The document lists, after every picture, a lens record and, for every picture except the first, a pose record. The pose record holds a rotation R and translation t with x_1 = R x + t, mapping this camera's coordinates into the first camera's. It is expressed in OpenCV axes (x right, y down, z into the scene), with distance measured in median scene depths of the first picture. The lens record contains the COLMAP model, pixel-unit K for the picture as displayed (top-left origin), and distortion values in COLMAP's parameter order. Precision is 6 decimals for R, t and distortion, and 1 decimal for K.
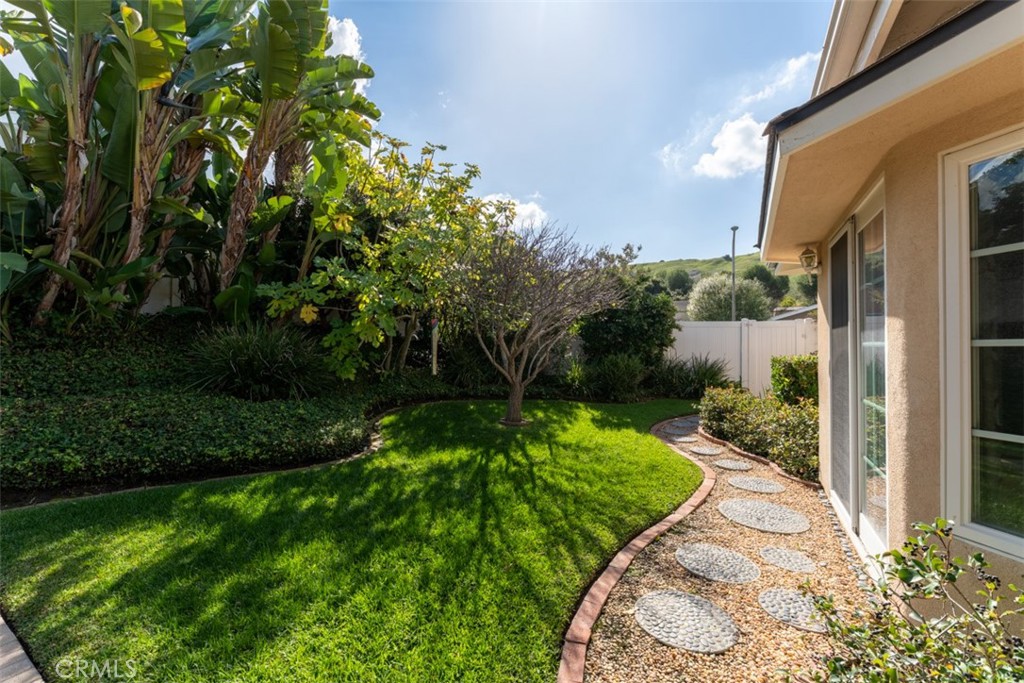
lens RADIAL K [[408.0, 0, 509.4], [0, 408.0, 342.1], [0, 0, 1]] dist [-0.000300, 0.000048]
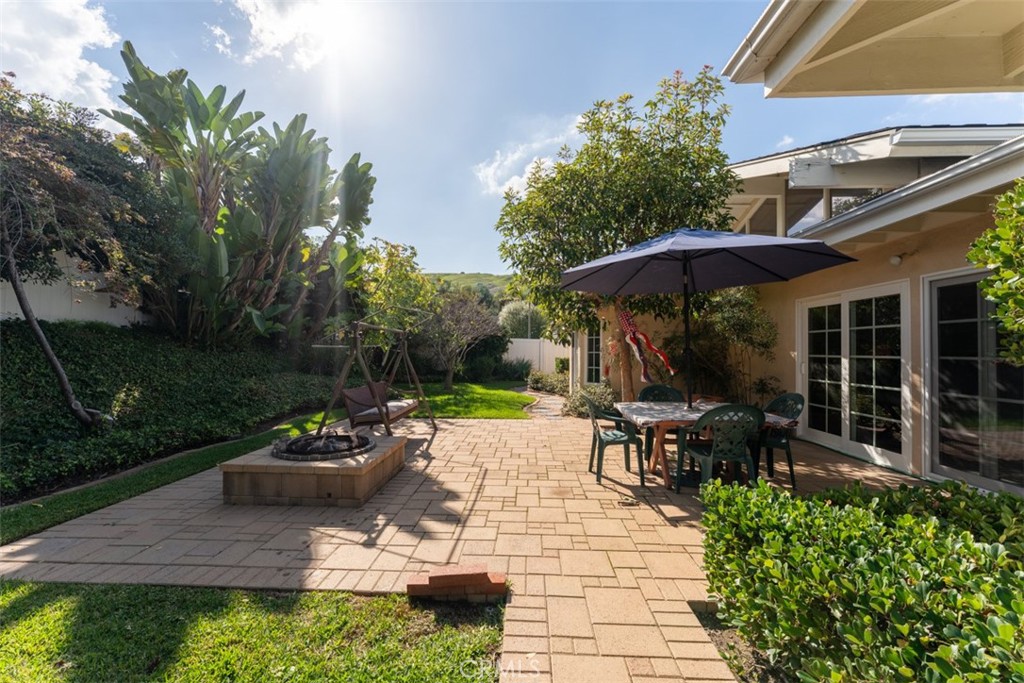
lens RADIAL K [[408.0, 0, 509.4], [0, 408.0, 342.1], [0, 0, 1]] dist [-0.000300, 0.000048]
pose [[0.887674, 0.016707, 0.460169, -0.616656], [-0.011308, 0.999831, -0.014486, -0.012247], [-0.460334, 0.007655, 0.887713, -0.885795]]
